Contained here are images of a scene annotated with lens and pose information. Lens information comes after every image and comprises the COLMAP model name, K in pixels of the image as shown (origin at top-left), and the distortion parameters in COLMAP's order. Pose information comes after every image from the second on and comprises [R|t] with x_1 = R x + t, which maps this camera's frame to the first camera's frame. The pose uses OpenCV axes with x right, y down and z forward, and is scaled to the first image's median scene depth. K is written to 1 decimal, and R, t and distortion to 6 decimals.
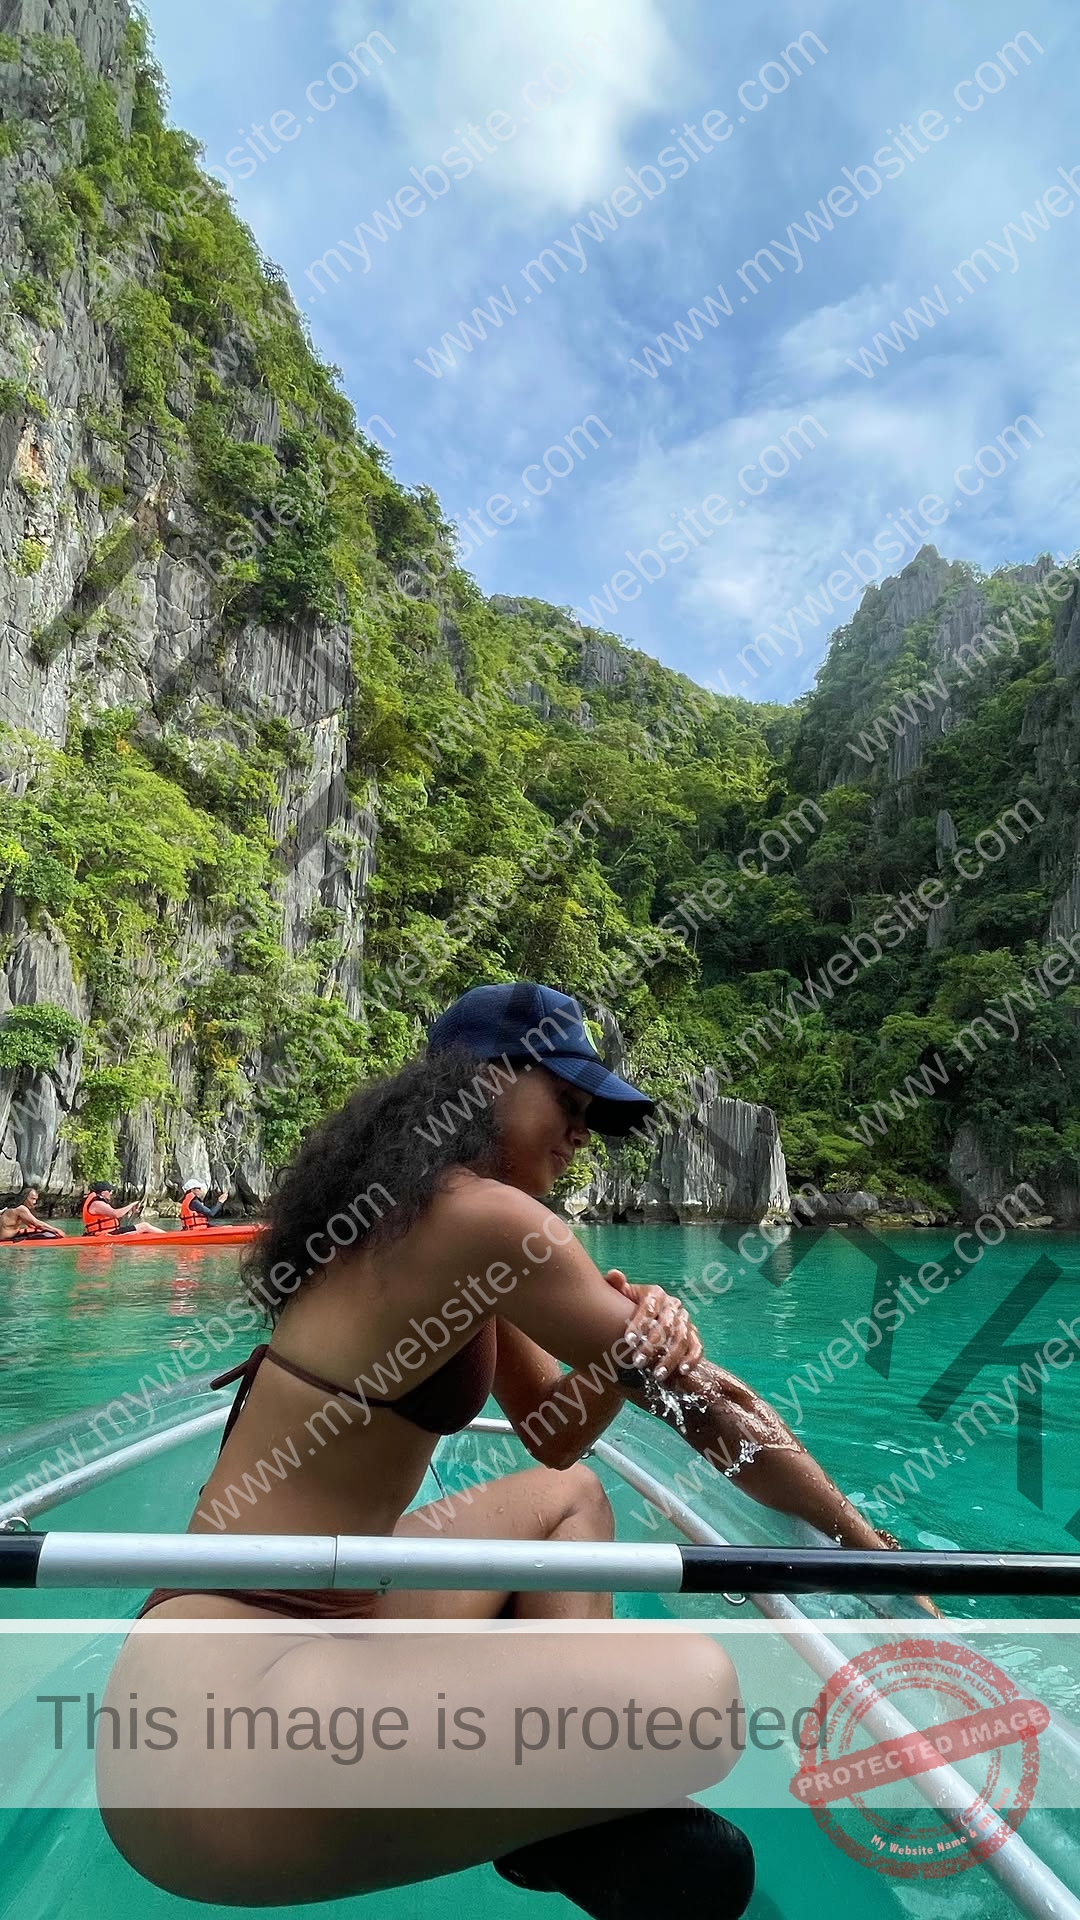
lens RADIAL K [[772.4, 0, 540.0], [0, 772.4, 959.9], [0, 0, 1]] dist [-0.000210, -0.000071]
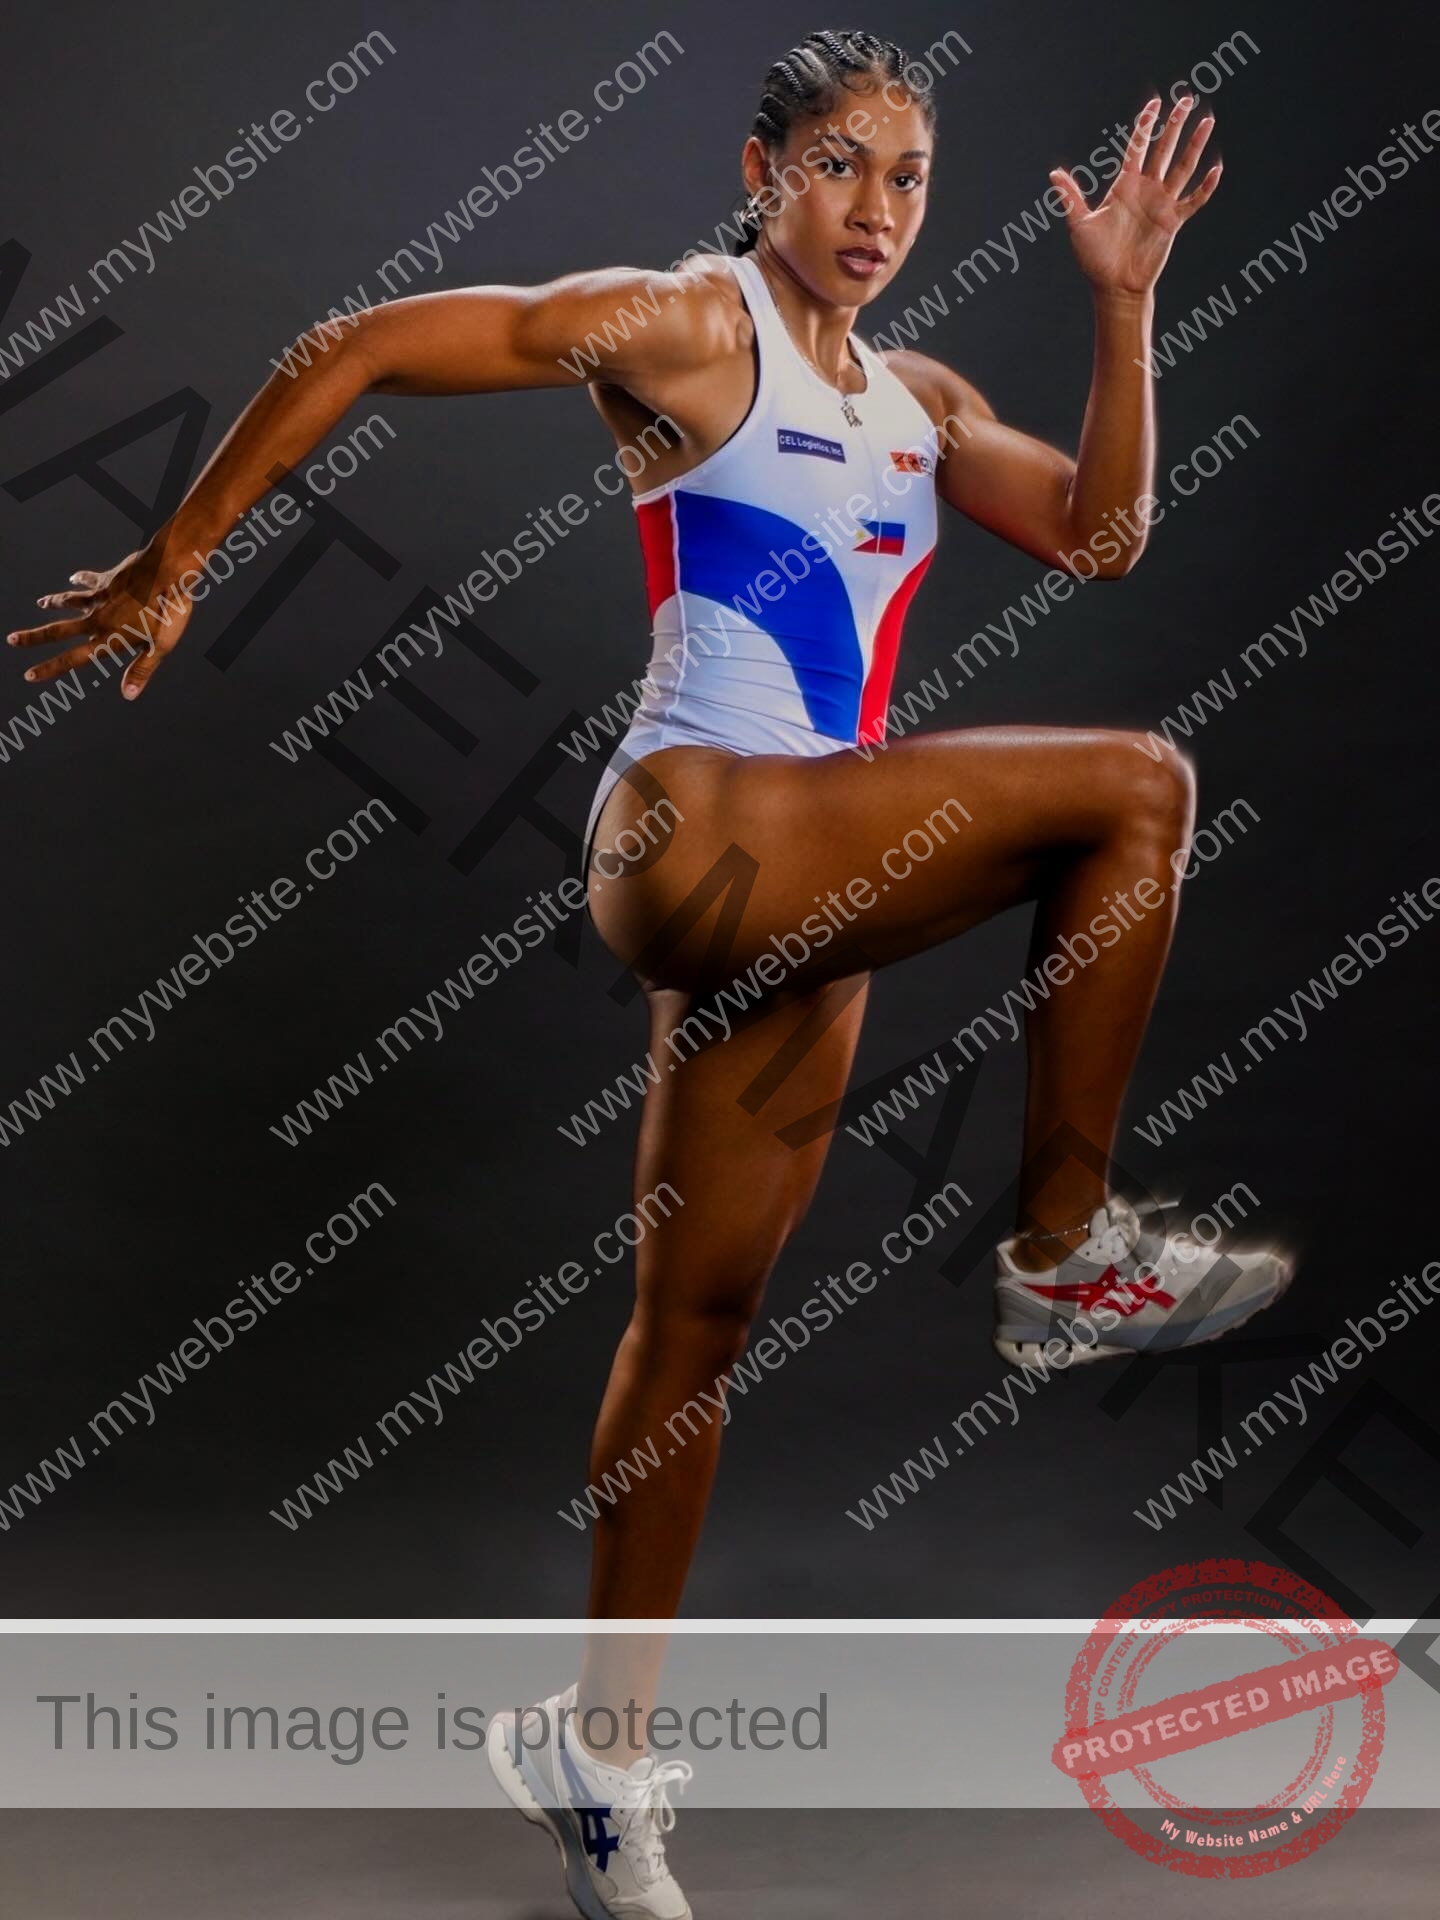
lens RADIAL K [[772.7, 0, 720.1], [0, 772.7, 960.1], [0, 0, 1]] dist [-0.001131, 0.000264]
pose [[1.000000, 0.000451, -0.000446, 0.233447], [-0.000451, 1.000000, 0.000194, -0.000243], [0.000446, -0.000194, 1.000000, 0.000361]]
